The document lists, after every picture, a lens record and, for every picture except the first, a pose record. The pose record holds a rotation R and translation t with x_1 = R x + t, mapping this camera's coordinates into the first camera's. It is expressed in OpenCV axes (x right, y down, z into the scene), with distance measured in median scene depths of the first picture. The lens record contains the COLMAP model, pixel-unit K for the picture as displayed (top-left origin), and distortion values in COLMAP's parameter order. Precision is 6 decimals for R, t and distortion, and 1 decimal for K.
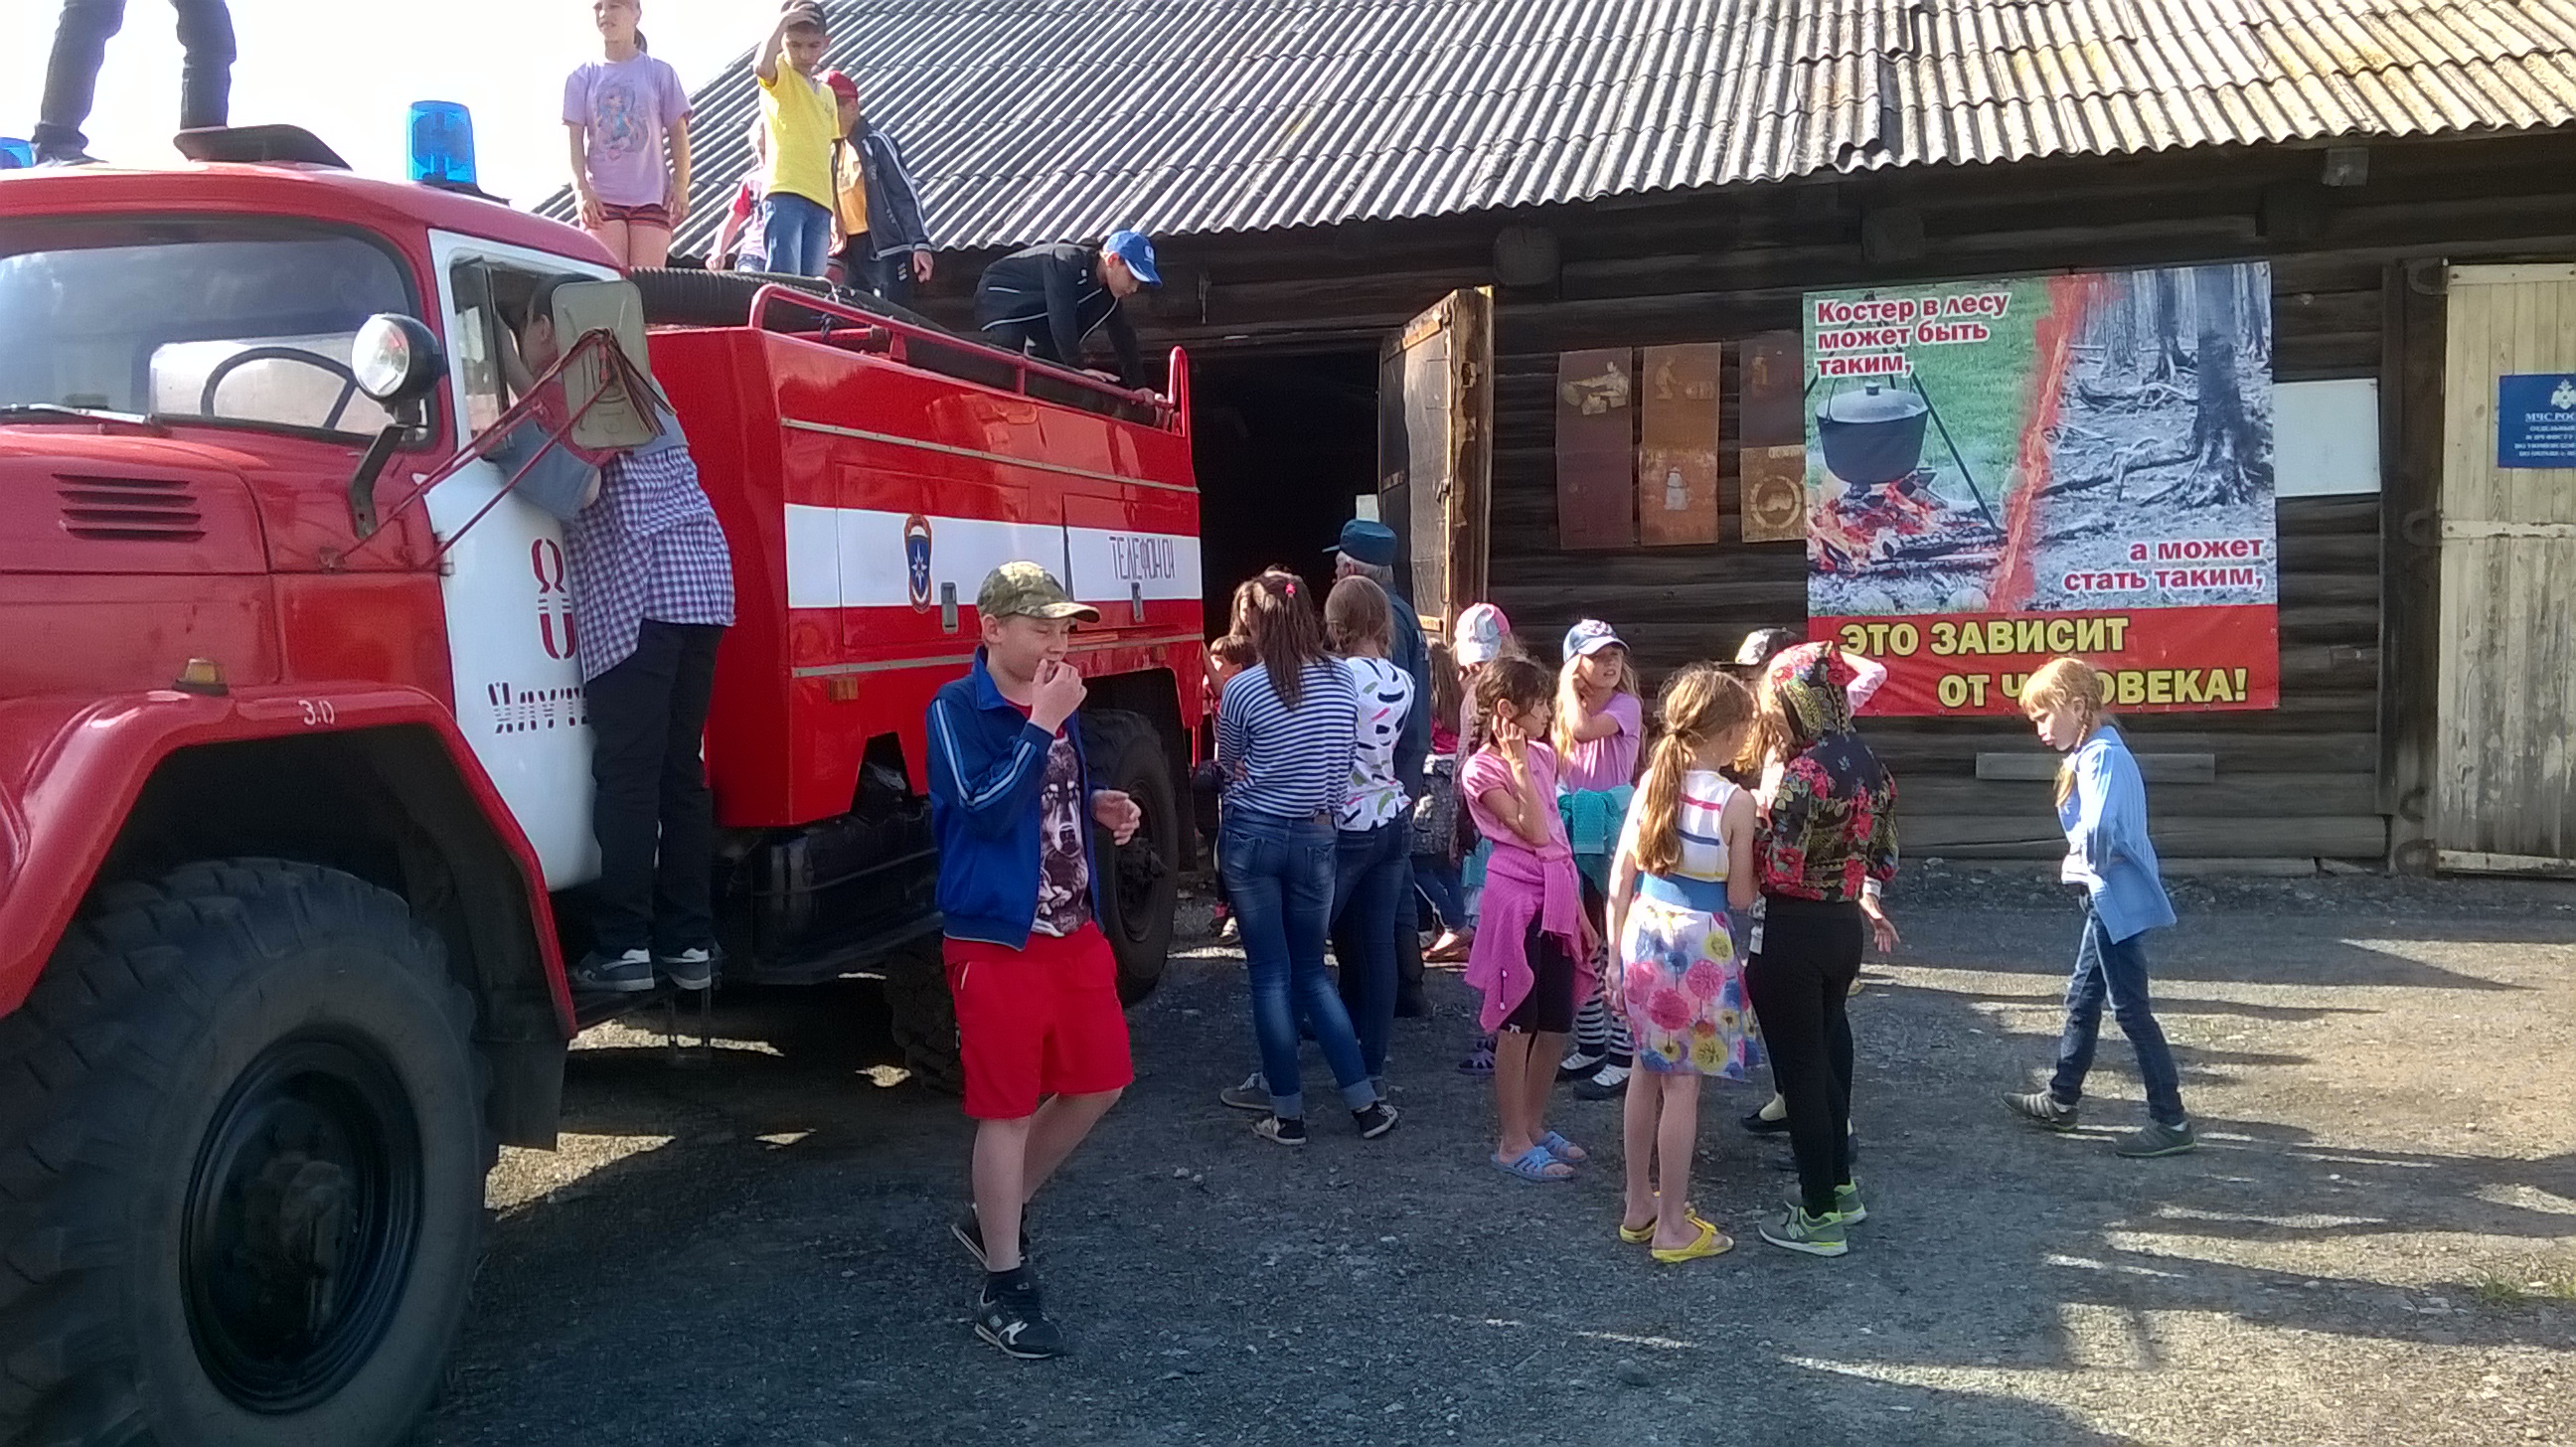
lens RADIAL K [[1902.1, 0, 1220.7], [0, 1902.1, 671.1], [0, 0, 1]] dist [0.036446, 0.000274]
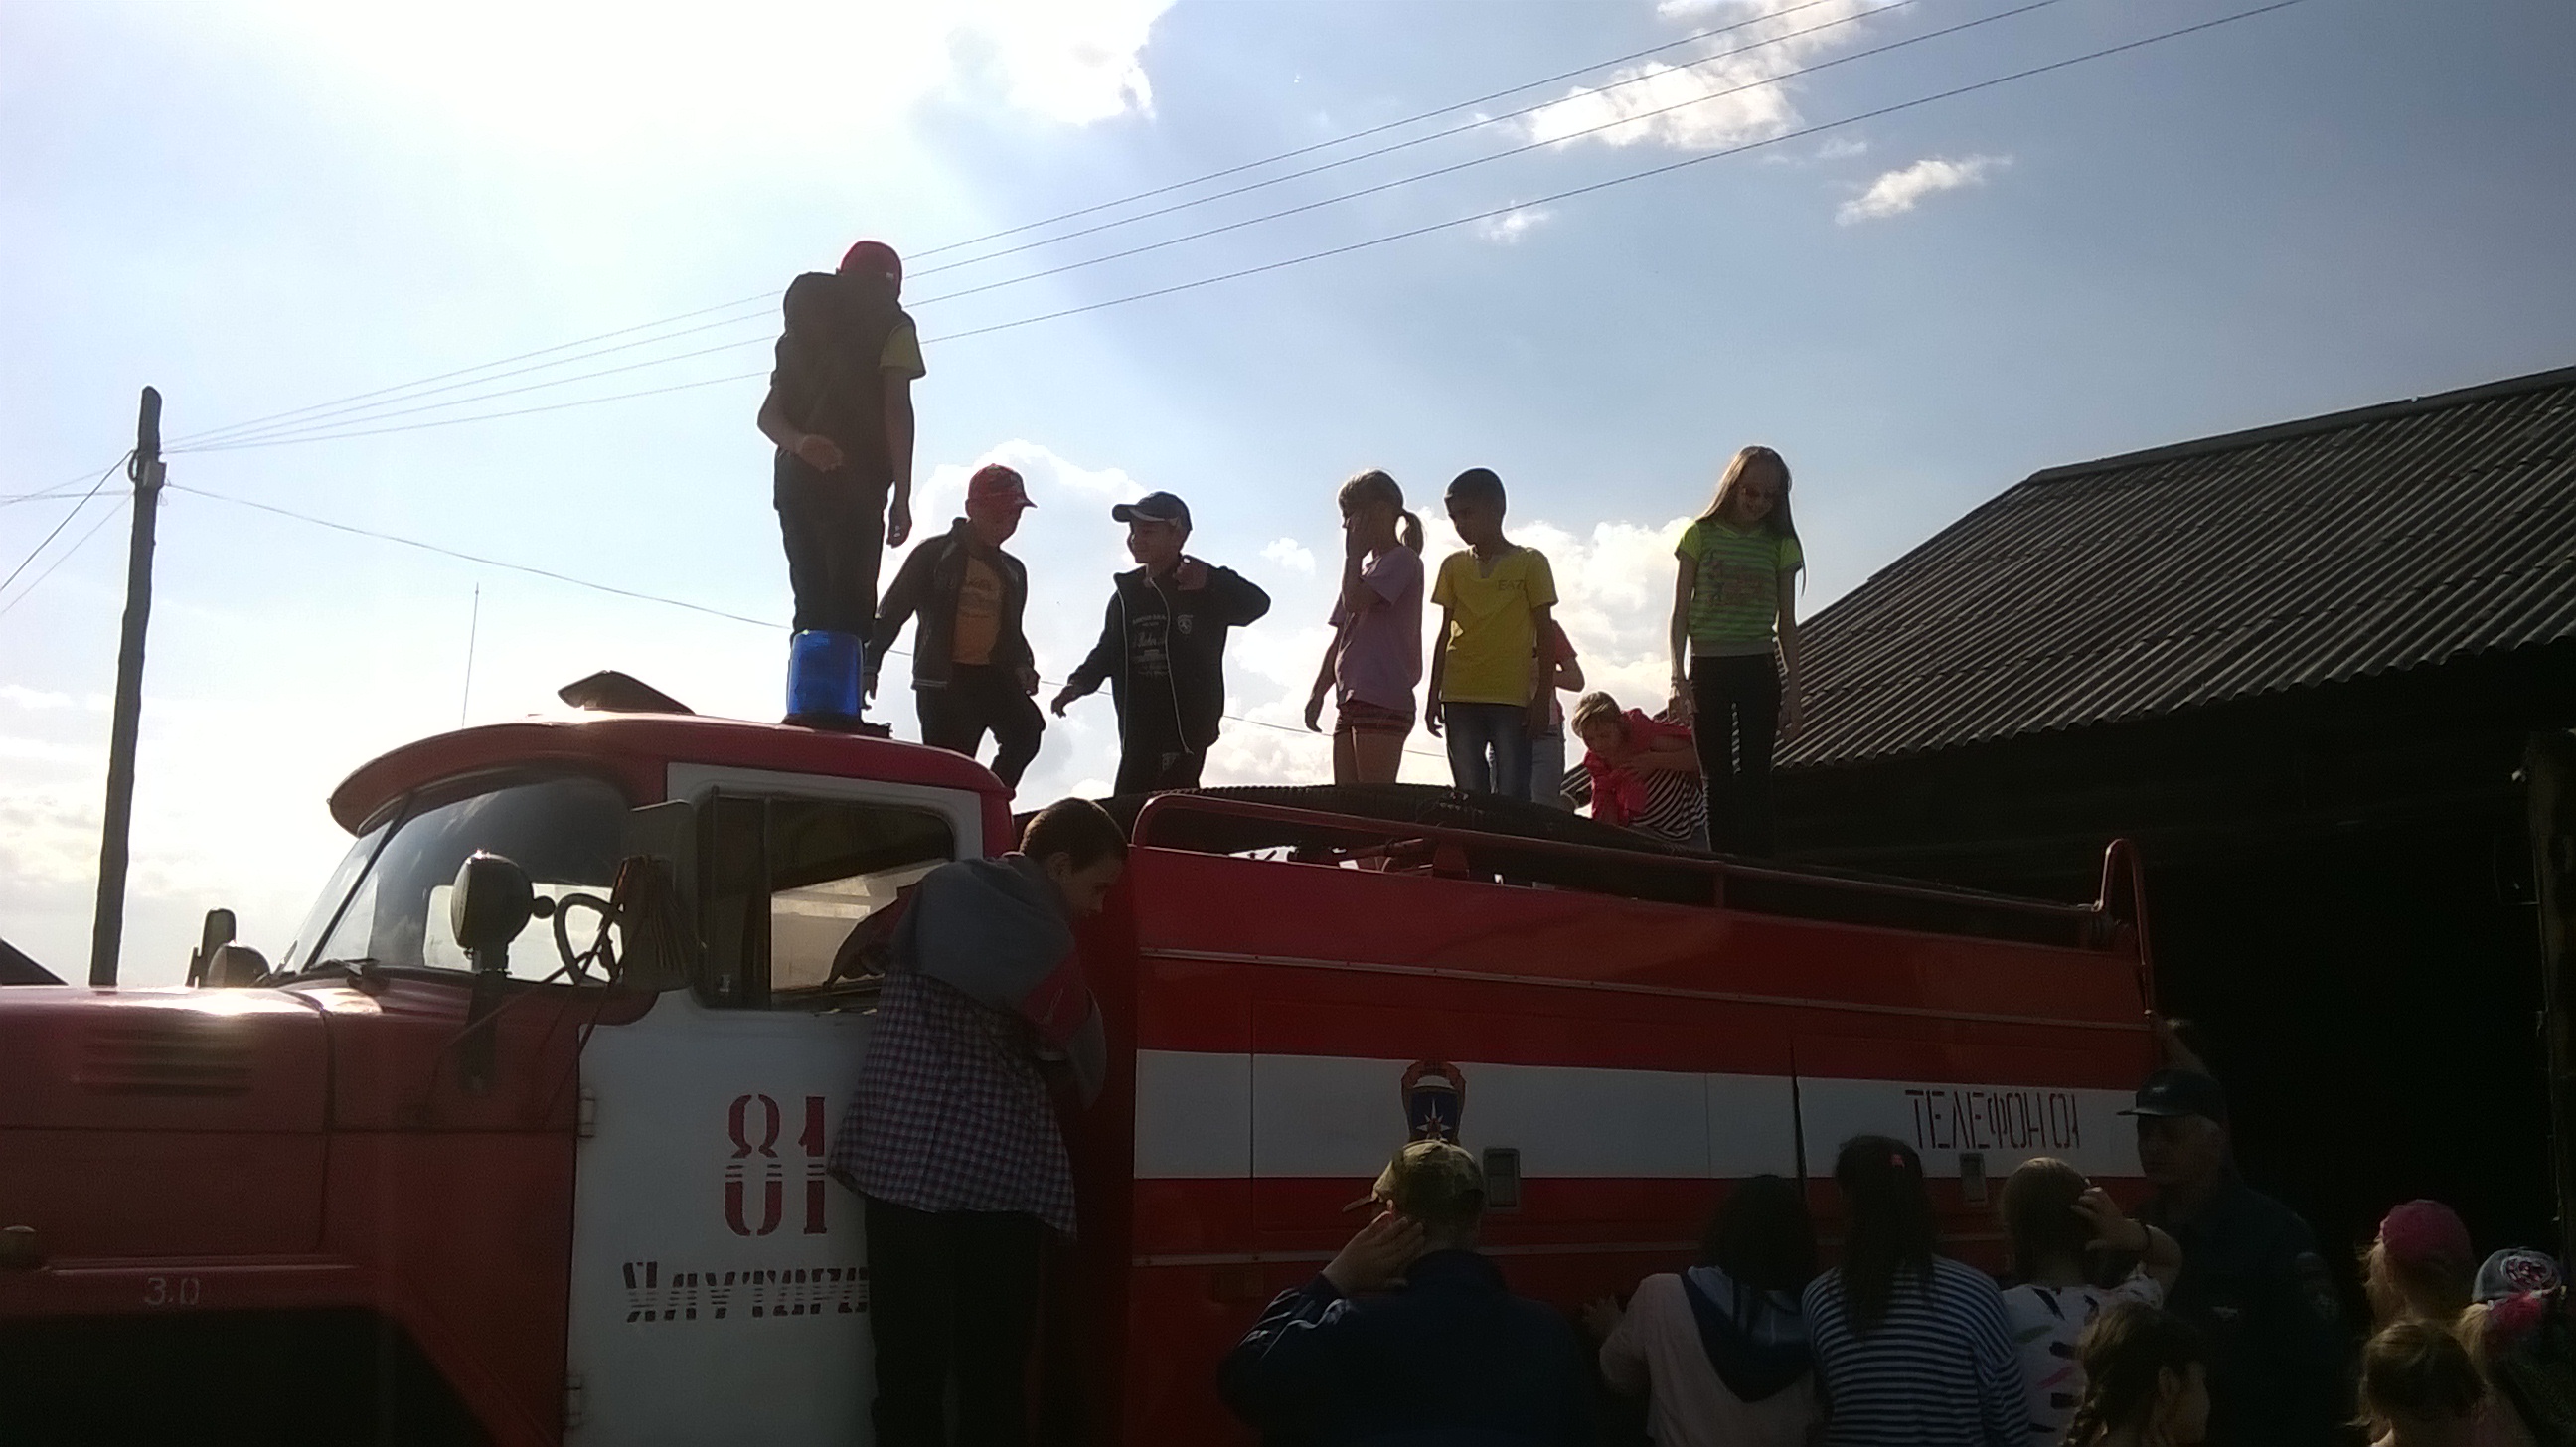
lens RADIAL K [[1977.7, 0, 1346.8], [0, 1977.7, 727.8], [0, 0, 1]] dist [0.053435, -0.111608]
pose [[0.816554, -0.092795, -0.569762, 0.161448], [-0.046429, 0.973241, -0.225048, -0.015685], [0.575399, 0.210218, 0.790395, 0.153329]]
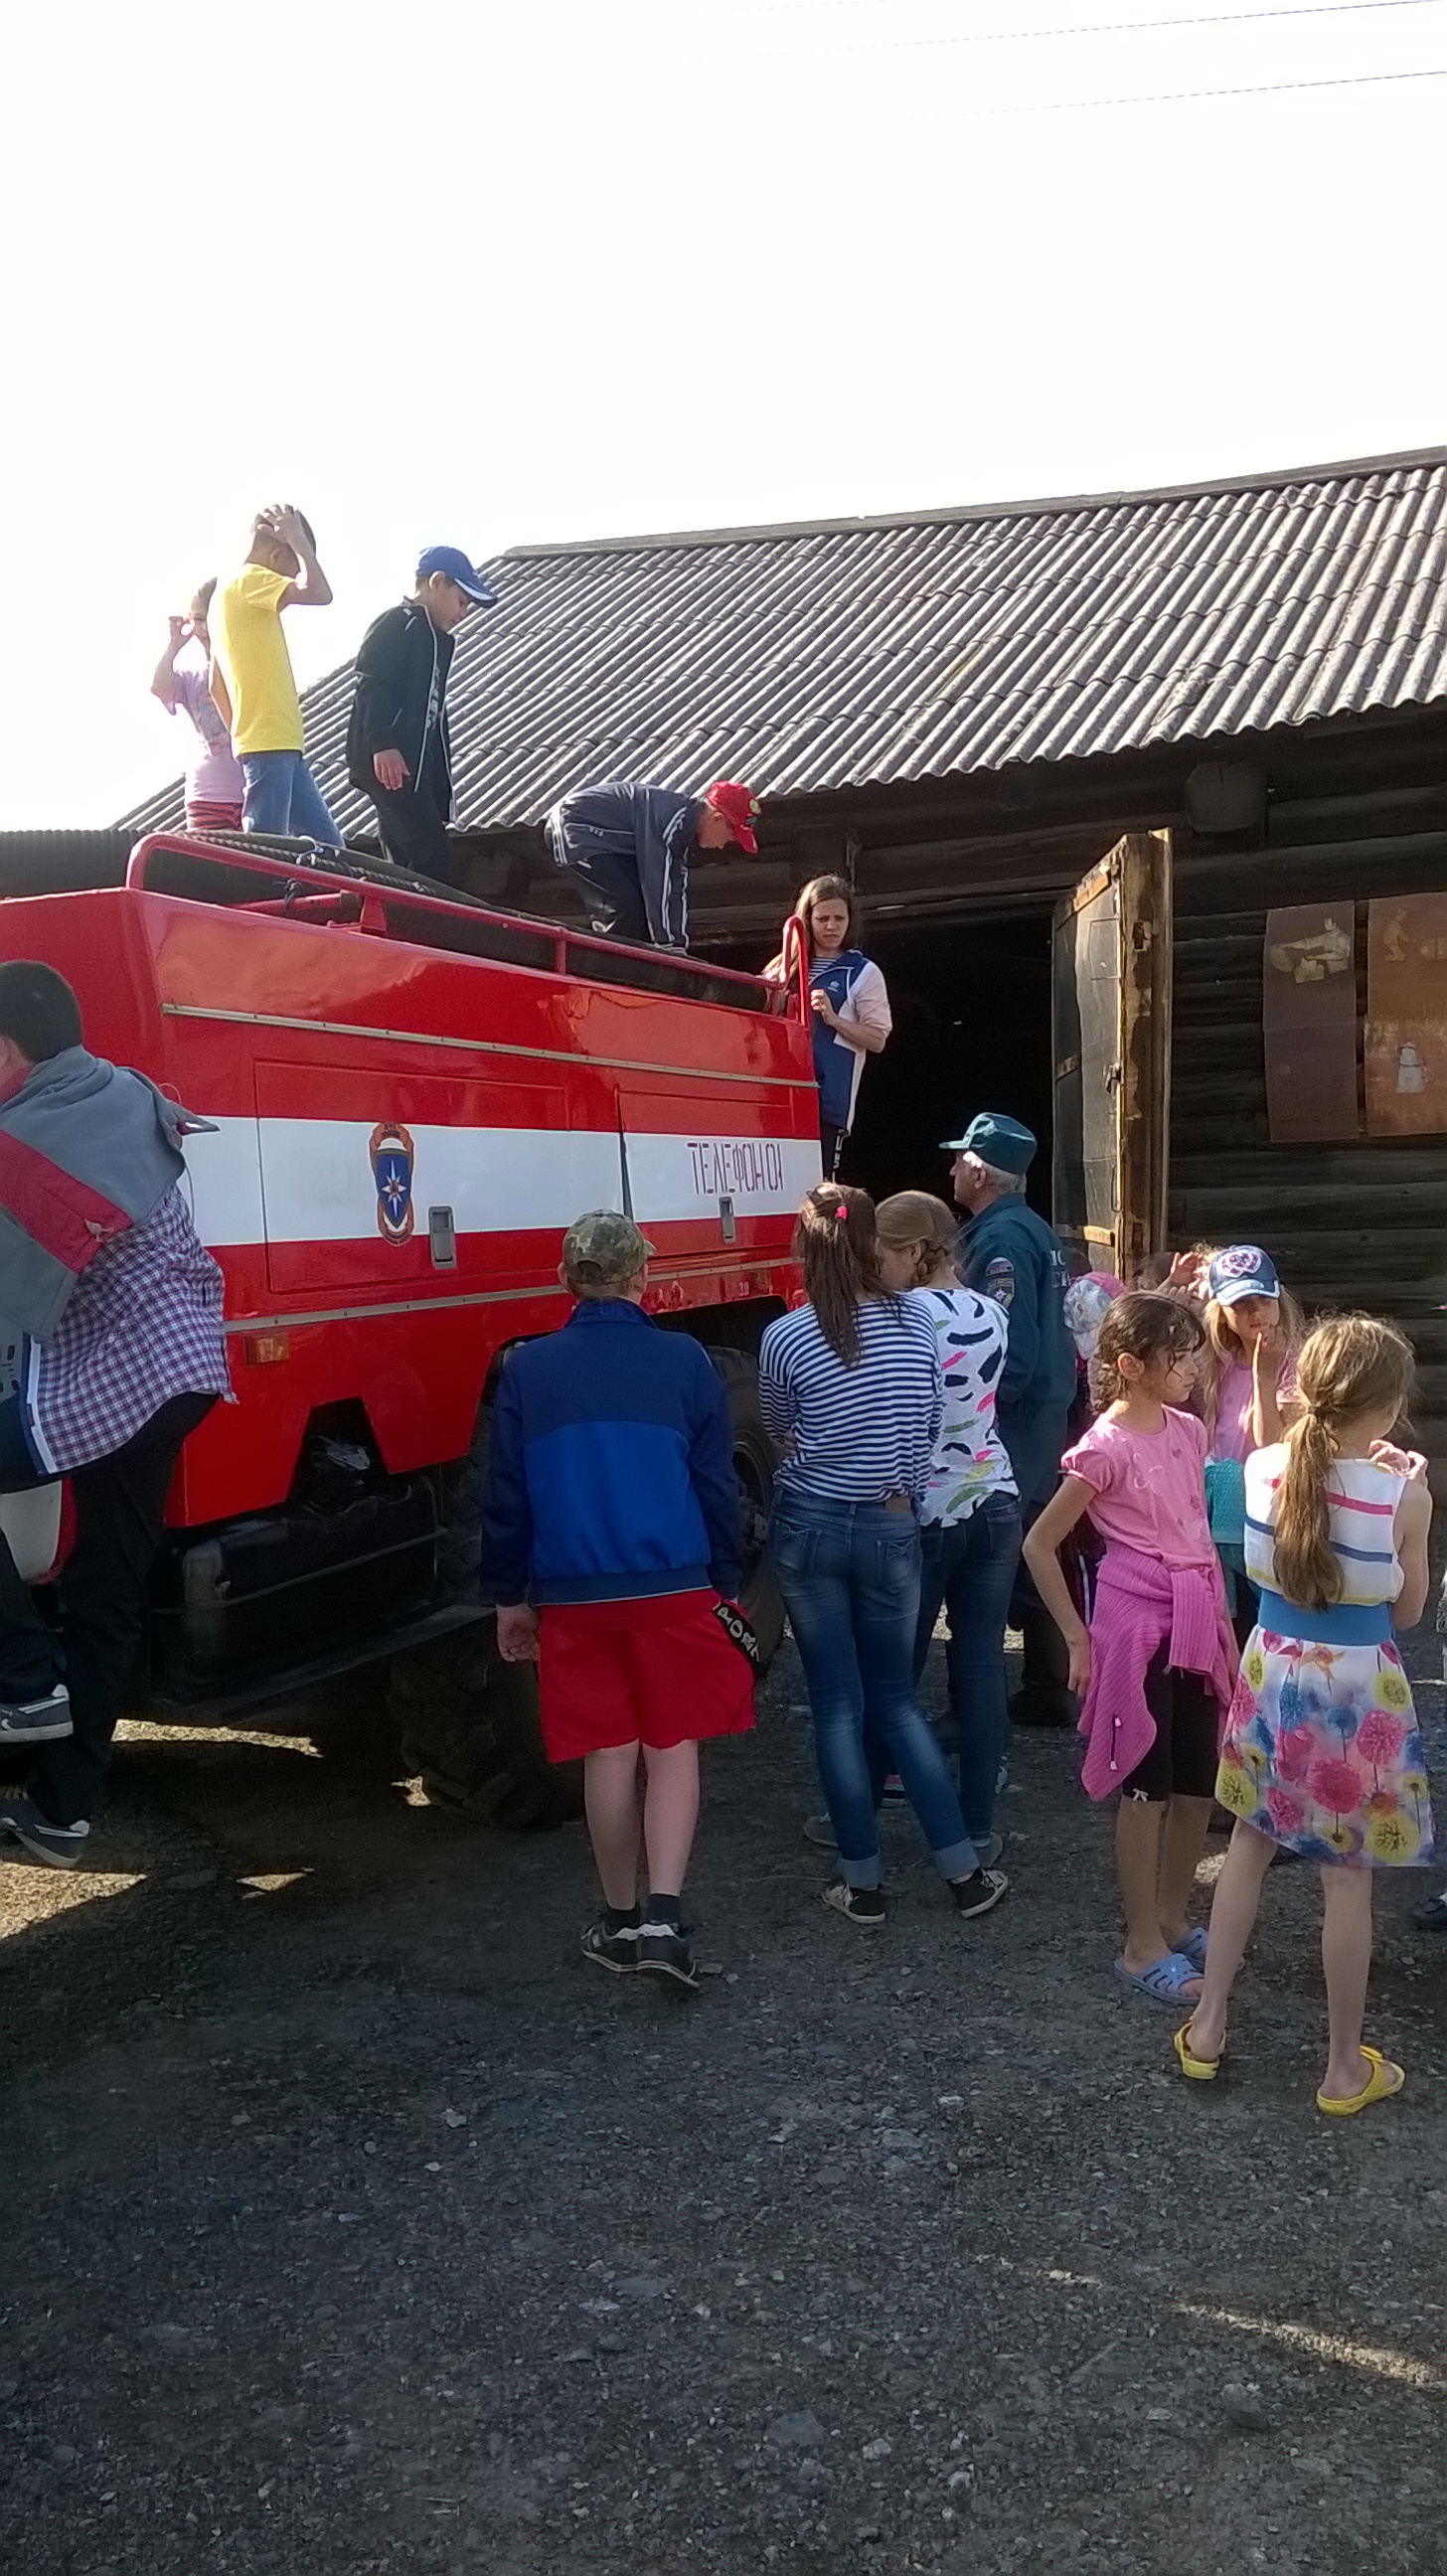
lens RADIAL K [[1977.7, 0, 723.5], [0, 1977.7, 1288.0], [0, 0, 1]] dist [0.053435, -0.111608]
pose [[0.993126, -0.012923, -0.116336, 0.041710], [0.013705, 0.999888, 0.005931, -0.008752], [0.116246, -0.007485, 0.993192, 0.103249]]
